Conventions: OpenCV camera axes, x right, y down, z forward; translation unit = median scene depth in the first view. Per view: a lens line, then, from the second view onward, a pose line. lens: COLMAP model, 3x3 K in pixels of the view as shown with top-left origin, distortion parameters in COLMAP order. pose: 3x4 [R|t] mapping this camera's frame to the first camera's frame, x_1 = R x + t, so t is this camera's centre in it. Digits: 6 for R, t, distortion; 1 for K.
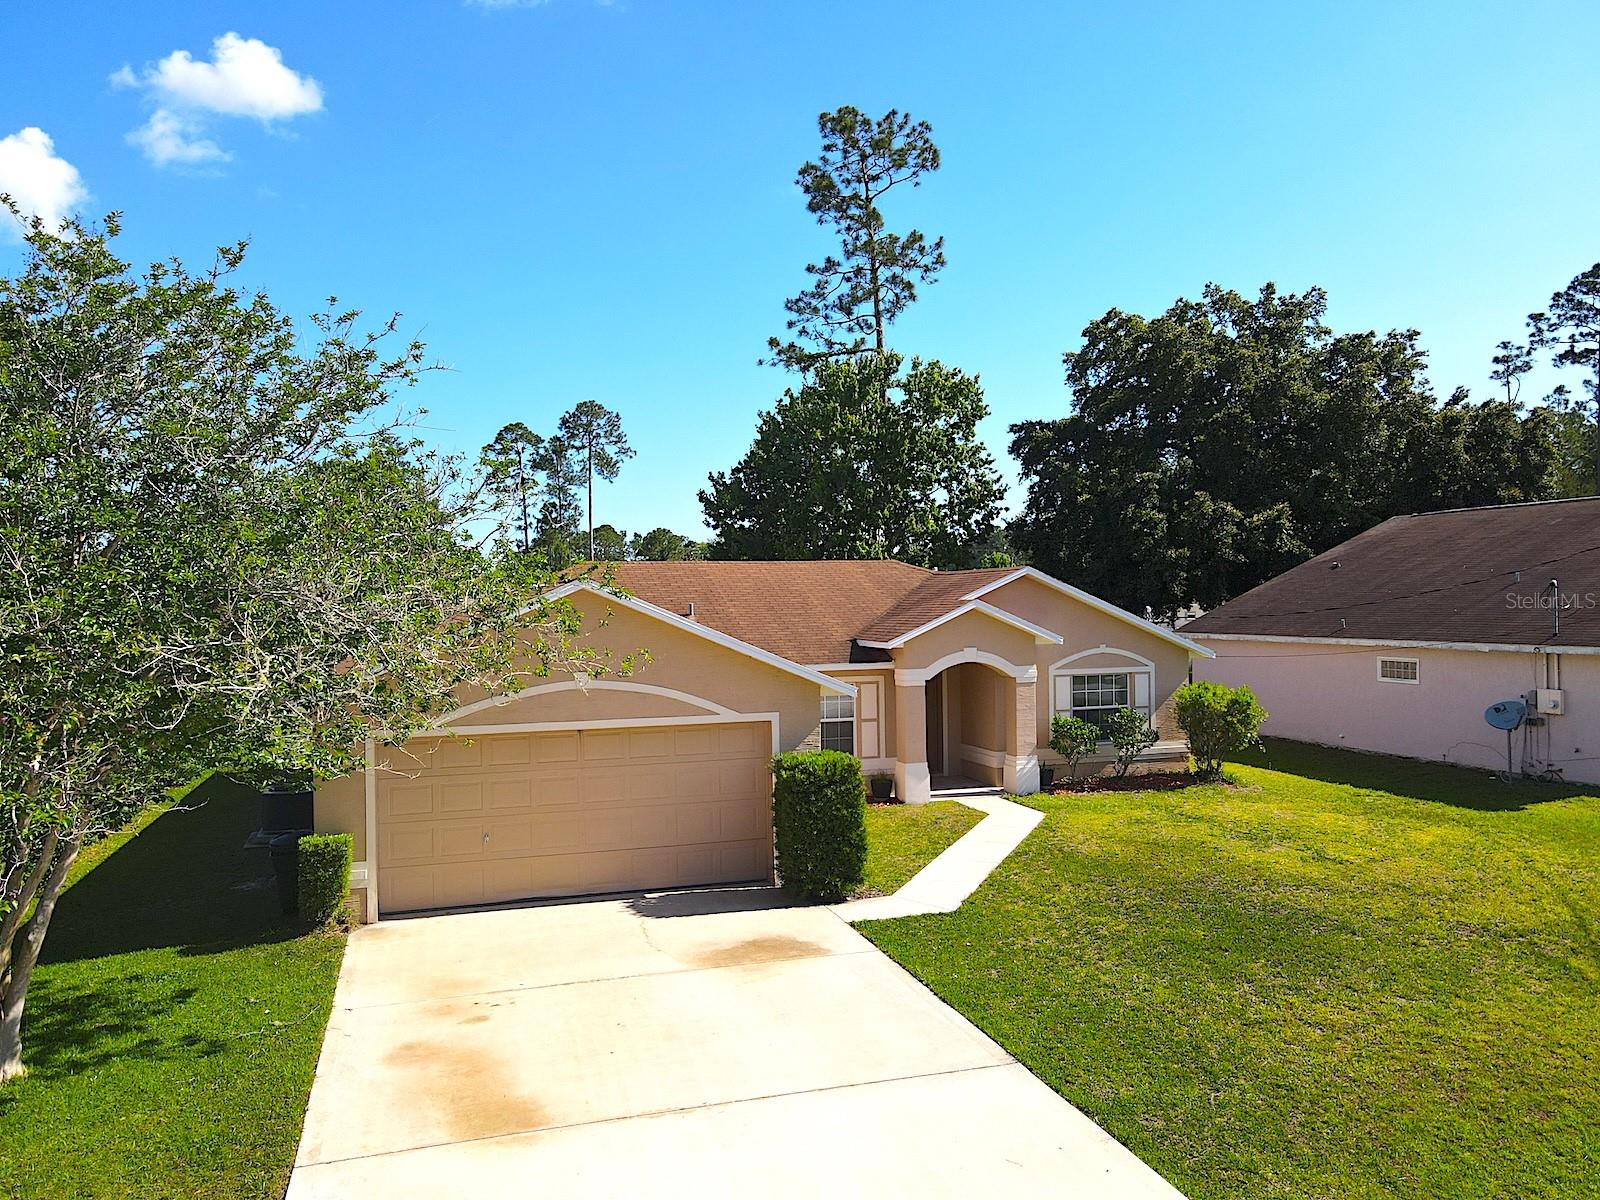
lens RADIAL K [[1163.5, 0, 776.3], [0, 1163.5, 608.6], [0, 0, 1]] dist [-0.010467, 0.002632]
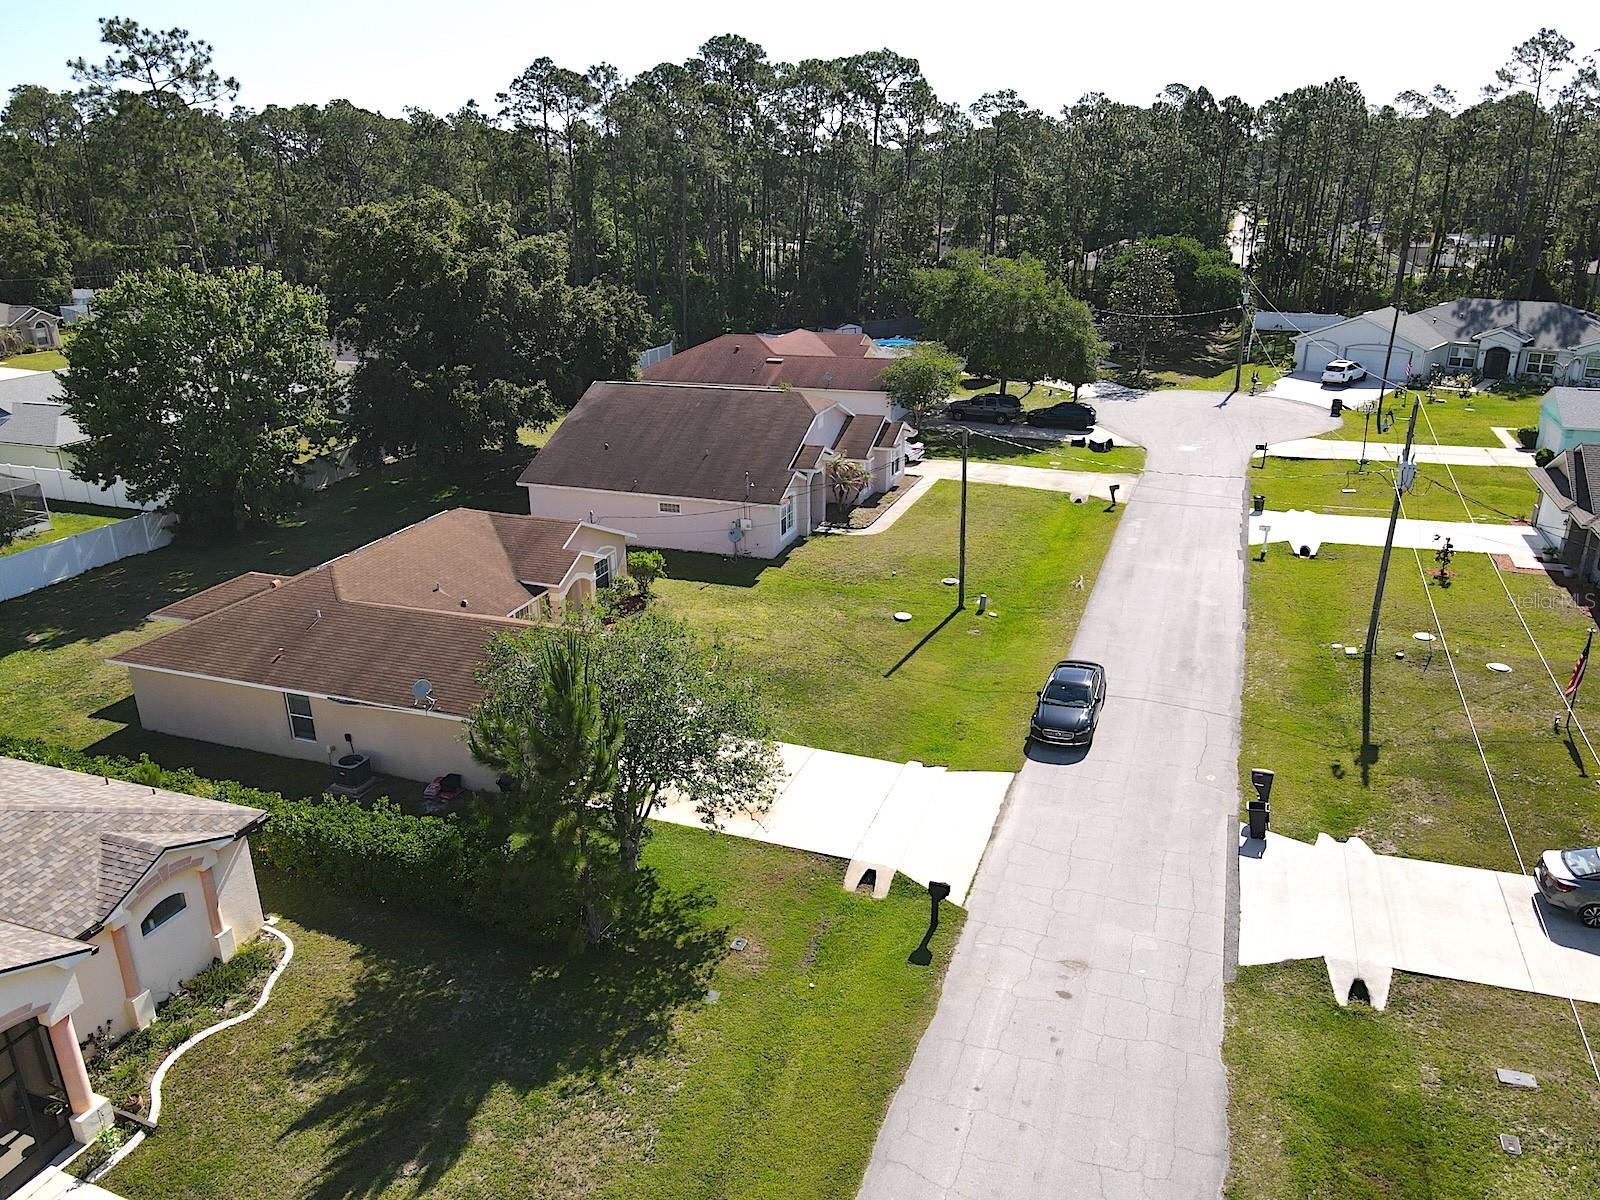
lens RADIAL K [[1169.9, 0, 792.3], [0, 1169.9, 598.8], [0, 0, 1]] dist [-0.007284, 0.037202]
pose [[0.590727, -0.276435, 0.758040, -1.085010], [0.004623, 0.940625, 0.339416, -0.571007], [-0.806858, -0.196998, 0.556930, -0.401342]]
